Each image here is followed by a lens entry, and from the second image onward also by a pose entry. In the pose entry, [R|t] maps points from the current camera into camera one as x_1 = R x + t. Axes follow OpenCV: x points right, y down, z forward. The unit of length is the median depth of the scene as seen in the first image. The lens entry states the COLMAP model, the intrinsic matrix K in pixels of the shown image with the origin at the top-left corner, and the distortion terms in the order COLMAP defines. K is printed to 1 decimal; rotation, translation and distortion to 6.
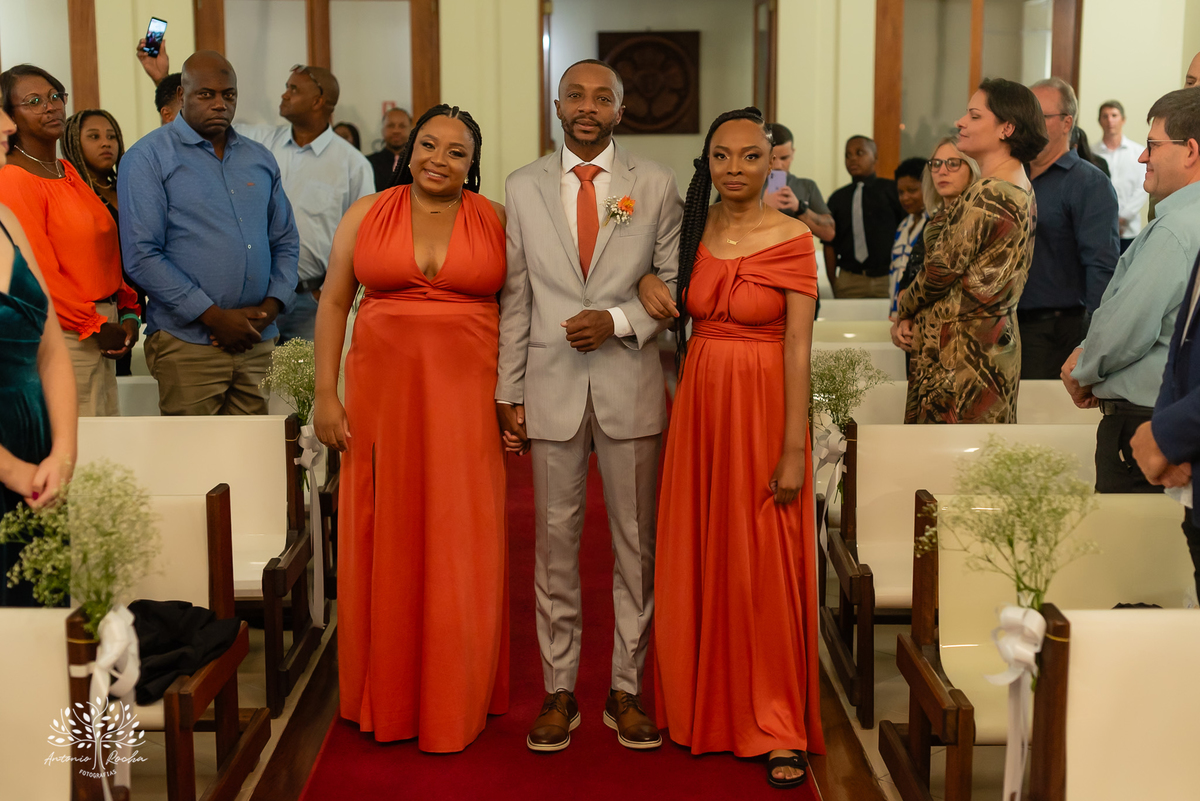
lens RADIAL K [[1762.7, 0, 595.0], [0, 1762.7, 404.6], [0, 0, 1]] dist [0.004331, 0.000000]
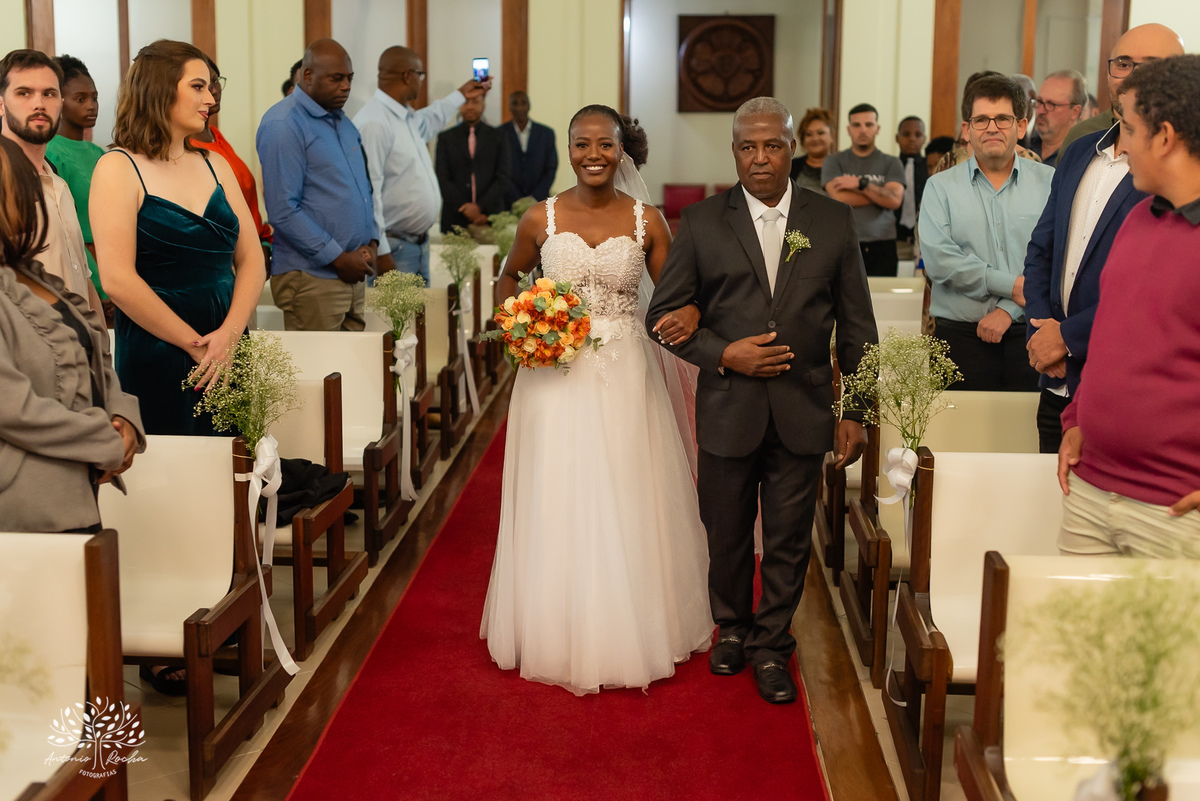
lens RADIAL K [[1762.7, 0, 604.0], [0, 1762.7, 397.7], [0, 0, 1]] dist [0.004331, 0.000000]
pose [[0.998755, 0.019508, -0.045912, 0.042036], [-0.019116, 0.999777, 0.008943, 0.041684], [0.046076, -0.008054, 0.998905, -0.261090]]
